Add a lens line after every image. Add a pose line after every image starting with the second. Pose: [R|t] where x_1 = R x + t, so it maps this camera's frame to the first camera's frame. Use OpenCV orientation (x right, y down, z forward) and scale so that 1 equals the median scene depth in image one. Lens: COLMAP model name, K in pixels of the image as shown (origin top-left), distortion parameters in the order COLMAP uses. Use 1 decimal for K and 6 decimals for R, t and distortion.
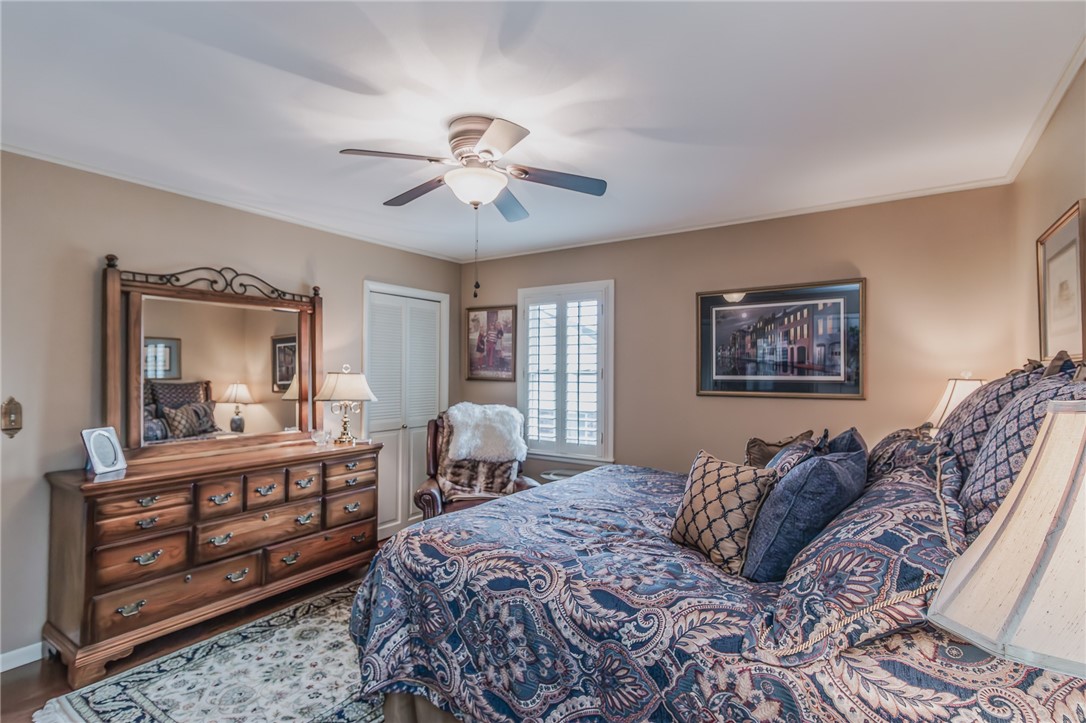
lens RADIAL K [[522.0, 0, 538.4], [0, 522.0, 366.0], [0, 0, 1]] dist [-0.016903, 0.000167]
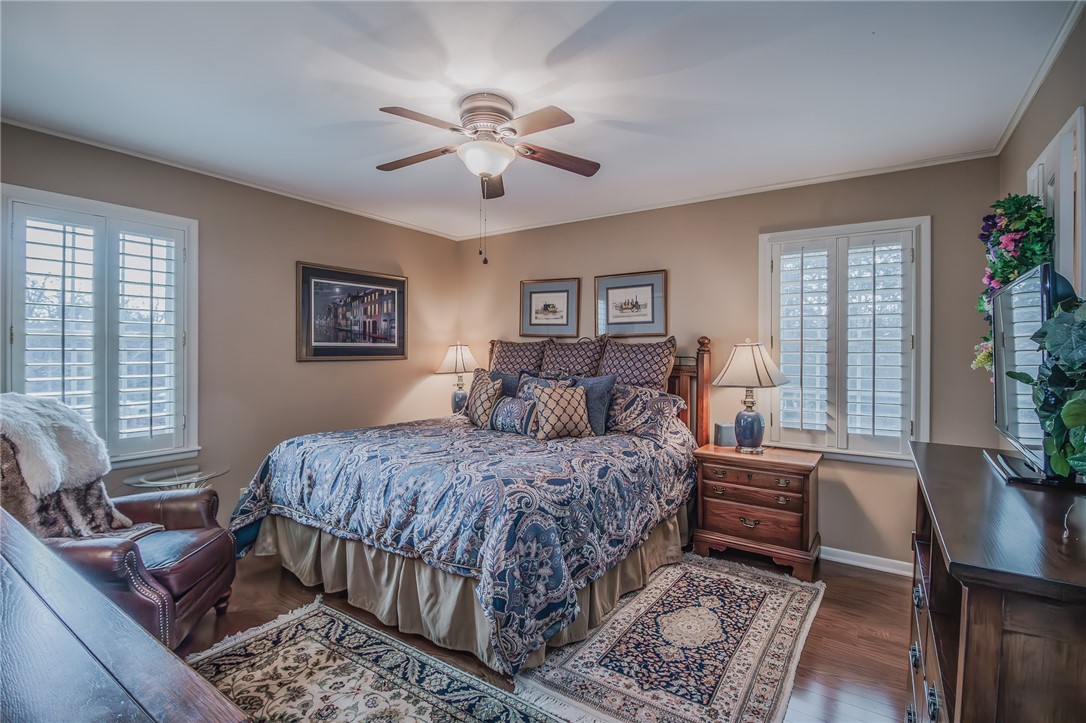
lens RADIAL K [[522.0, 0, 535.8], [0, 522.0, 355.1], [0, 0, 1]] dist [-0.016903, 0.000167]
pose [[-0.000652, -0.011348, 0.999935, -0.797887], [-0.016607, 0.999798, 0.011335, 0.027044], [-0.999862, -0.016598, -0.000840, 0.596630]]
